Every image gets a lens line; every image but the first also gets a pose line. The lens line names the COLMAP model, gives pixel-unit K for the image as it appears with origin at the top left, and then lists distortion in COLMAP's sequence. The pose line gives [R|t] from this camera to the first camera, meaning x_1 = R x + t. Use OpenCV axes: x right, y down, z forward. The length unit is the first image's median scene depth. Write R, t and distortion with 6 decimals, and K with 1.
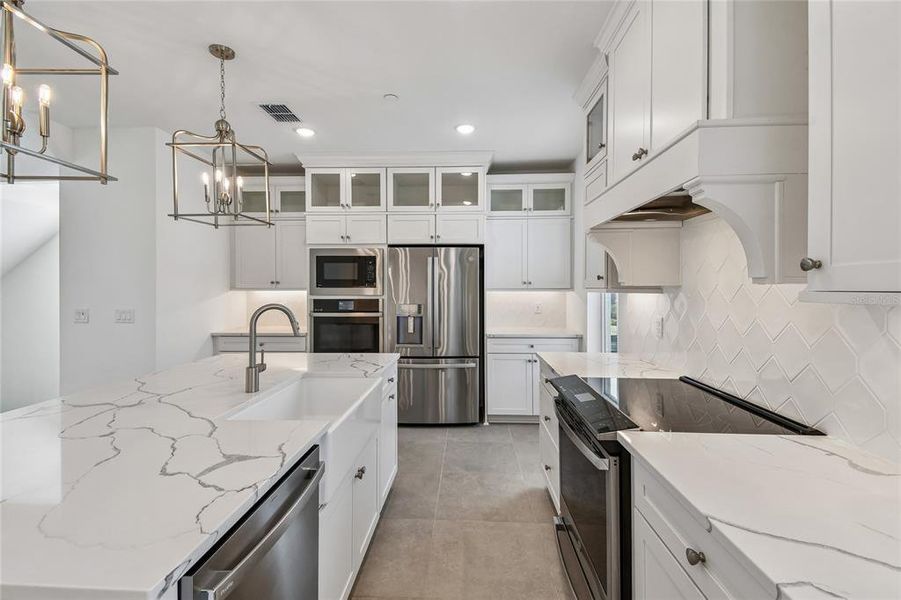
lens RADIAL K [[368.2, 0, 451.3], [0, 368.2, 296.5], [0, 0, 1]] dist [0.000203, -0.000039]
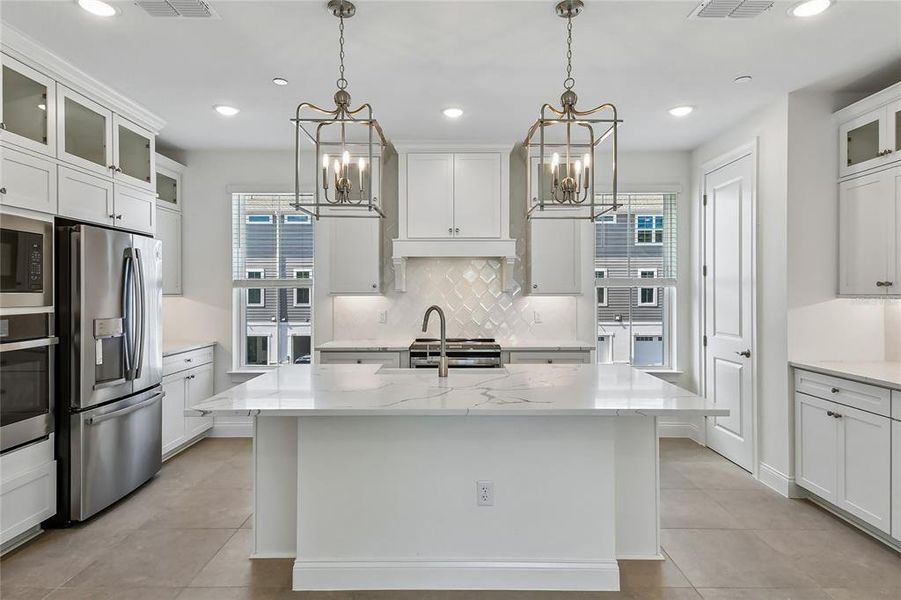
lens RADIAL K [[489.8, 0, 453.2], [0, 489.8, 288.7], [0, 0, 1]] dist [0.002802, 0.000720]
pose [[-0.049233, 0.009247, 0.998745, -0.959720], [0.008516, 0.999925, -0.008838, -0.018088], [-0.998751, 0.008070, -0.049308, 0.429675]]
